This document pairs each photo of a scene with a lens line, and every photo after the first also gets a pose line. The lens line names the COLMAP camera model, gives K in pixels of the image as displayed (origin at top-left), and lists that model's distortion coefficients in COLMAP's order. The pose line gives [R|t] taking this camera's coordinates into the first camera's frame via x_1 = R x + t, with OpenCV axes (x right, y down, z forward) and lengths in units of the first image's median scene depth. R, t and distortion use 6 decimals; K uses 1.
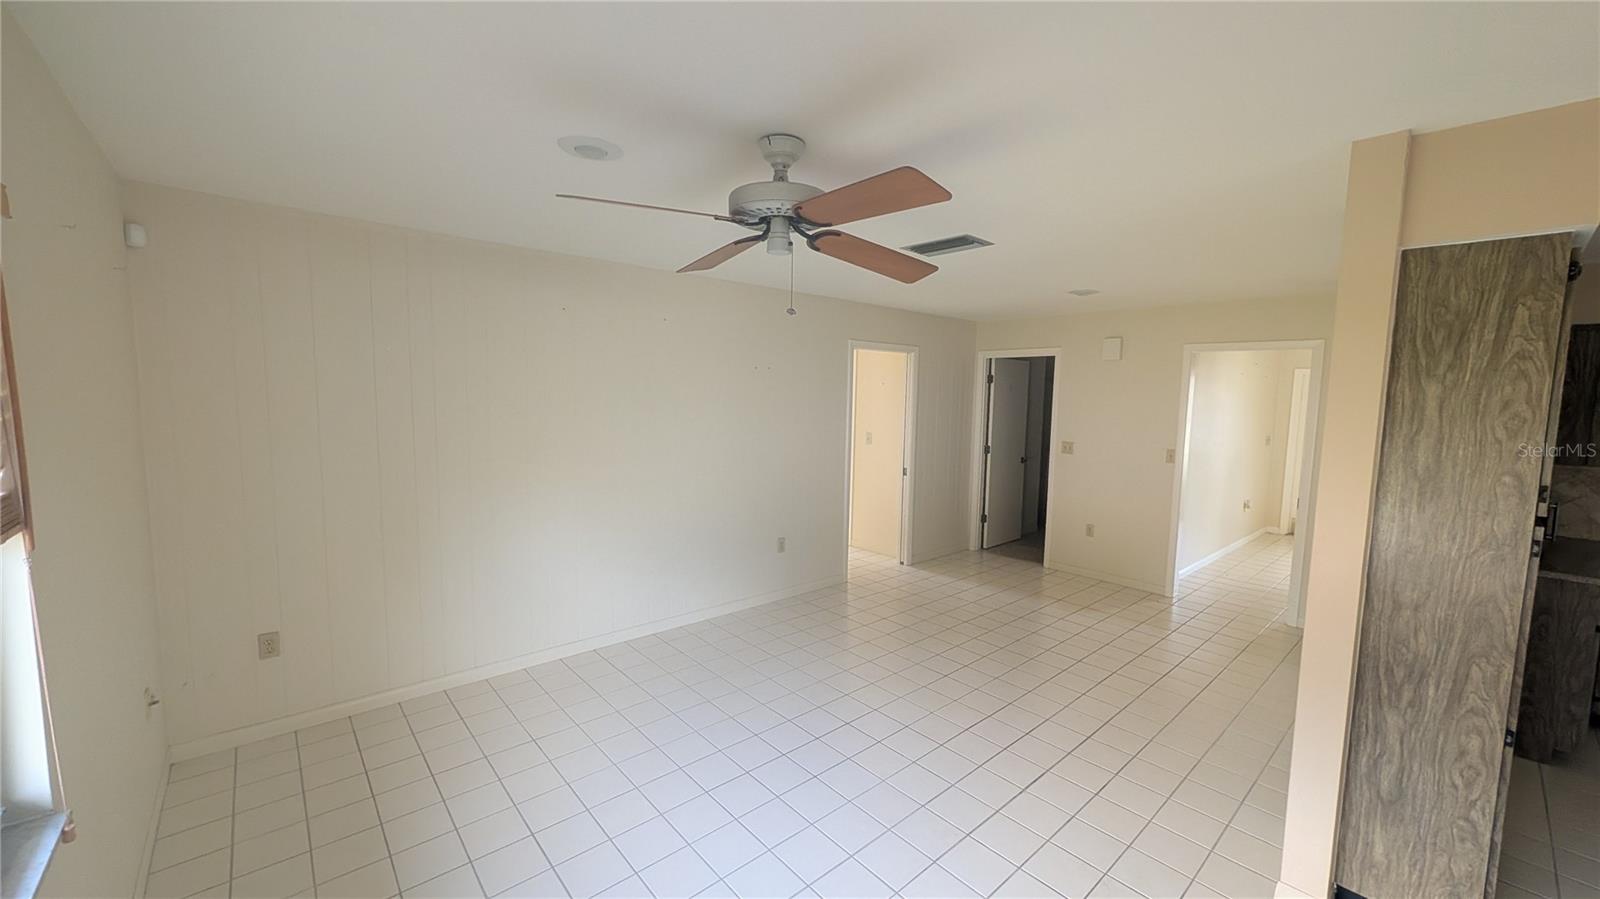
lens RADIAL K [[611.5, 0, 804.3], [0, 611.5, 445.8], [0, 0, 1]] dist [-0.006654, -0.000355]
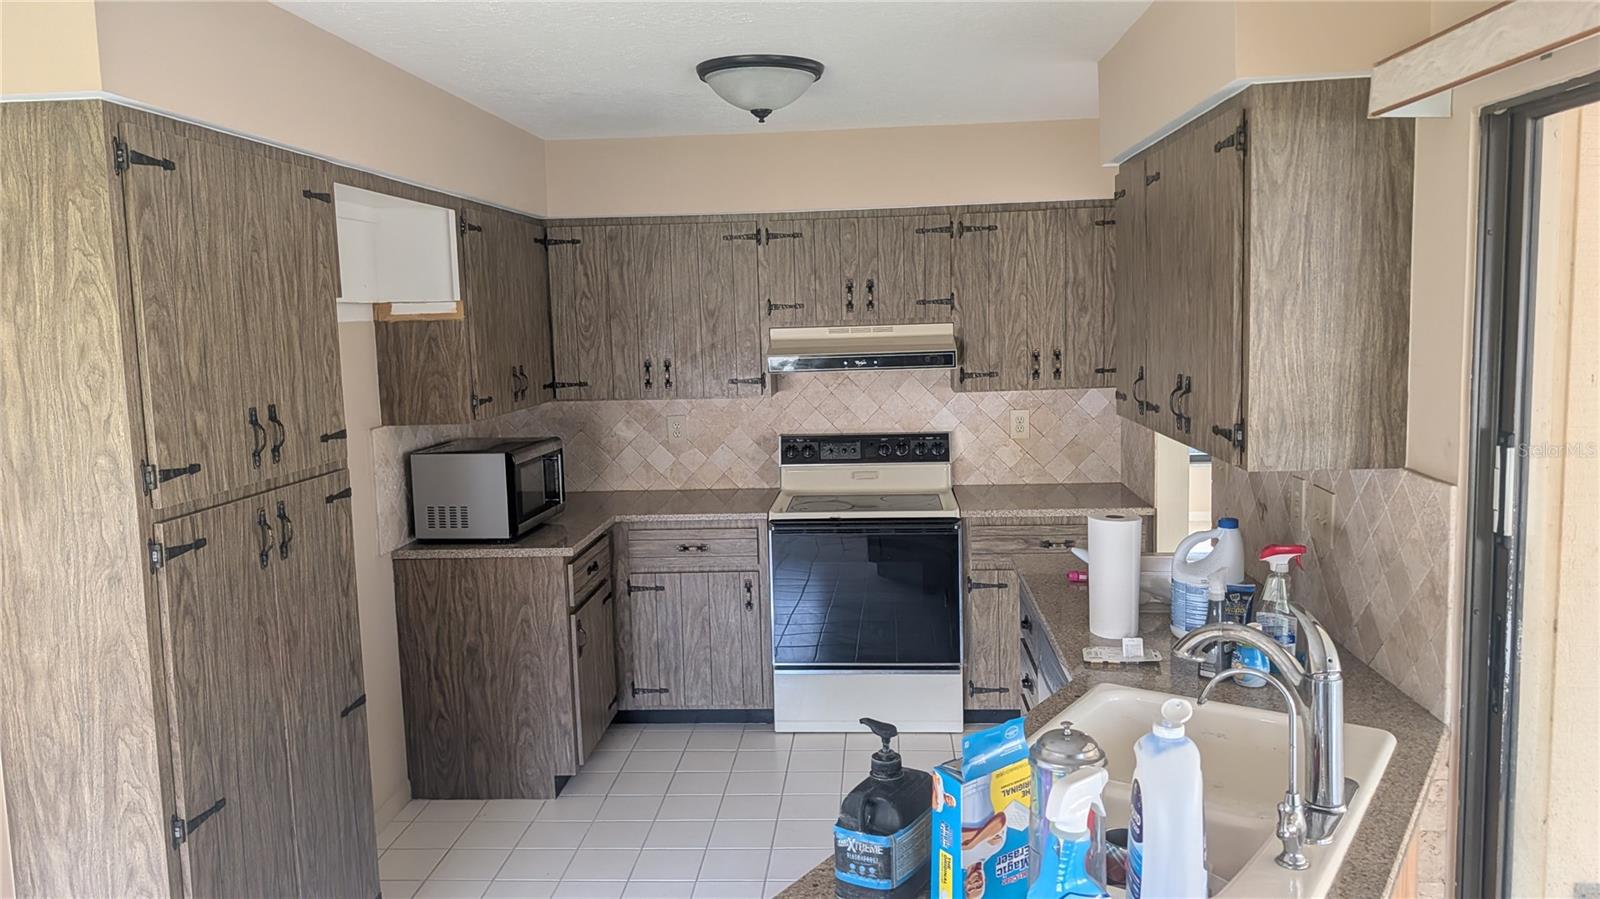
lens RADIAL K [[1161.5, 0, 799.5], [0, 1161.5, 447.5], [0, 0, 1]] dist [0.019994, -0.014774]
pose [[0.713209, -0.115778, 0.691323, 0.786454], [0.103182, 0.992862, 0.059829, 0.040543], [-0.693315, 0.028661, 0.720064, -0.459667]]
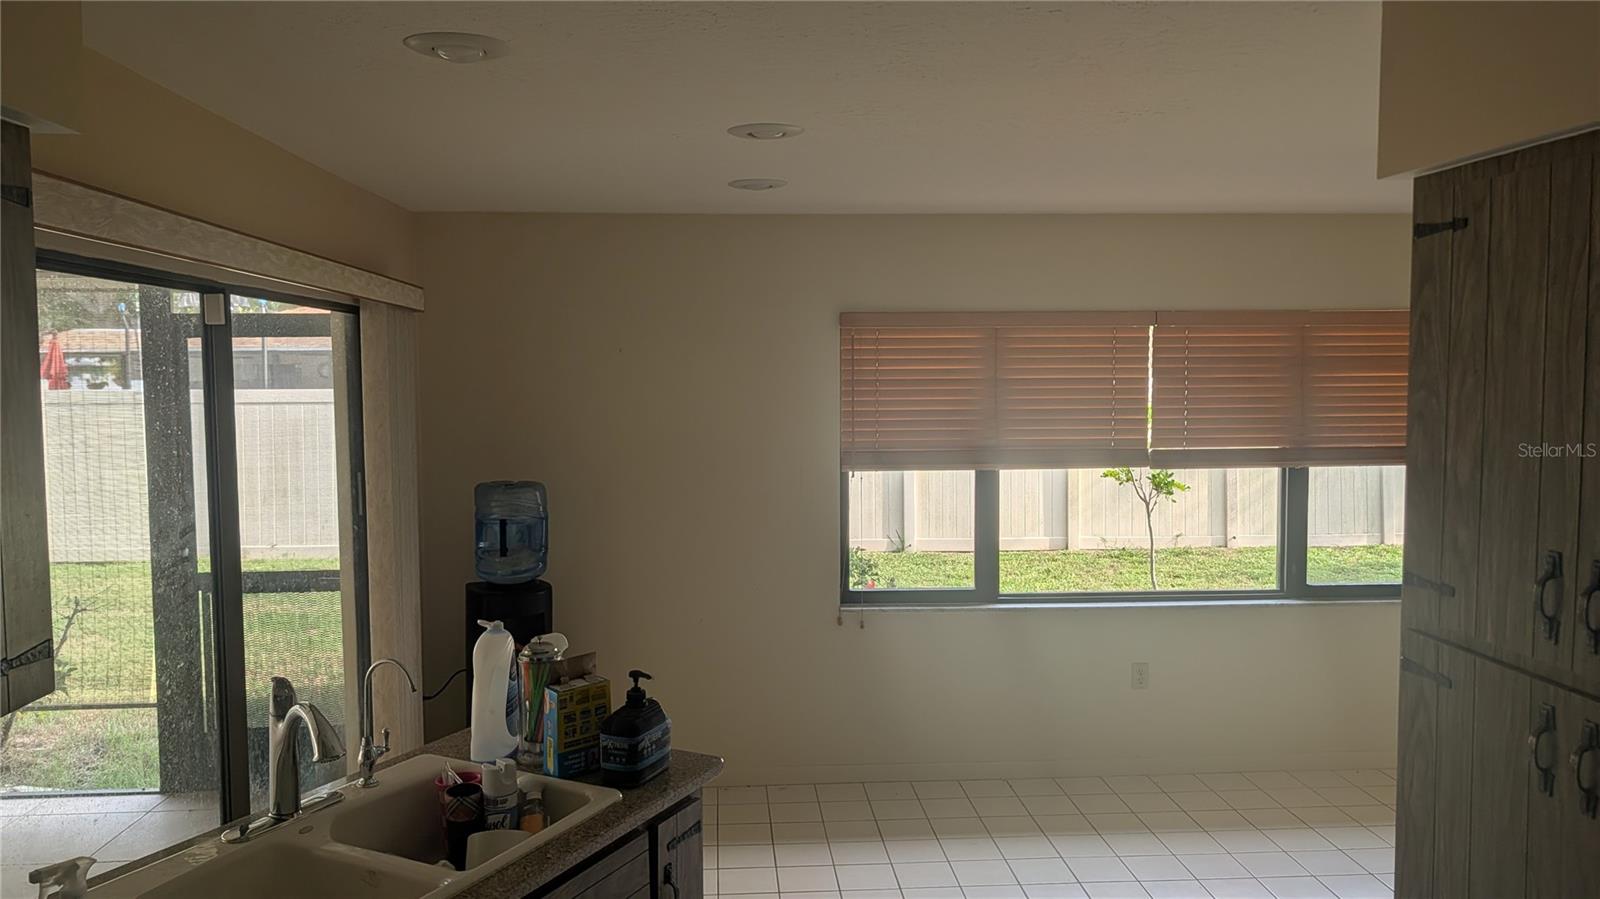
lens RADIAL K [[1161.5, 0, 800.2], [0, 1161.5, 447.1], [0, 0, 1]] dist [0.019994, -0.014774]
pose [[-0.617908, 0.041525, -0.785153, 2.474077], [-0.081440, 0.989853, 0.116444, -0.141448], [0.782021, 0.135895, -0.608256, 1.186097]]
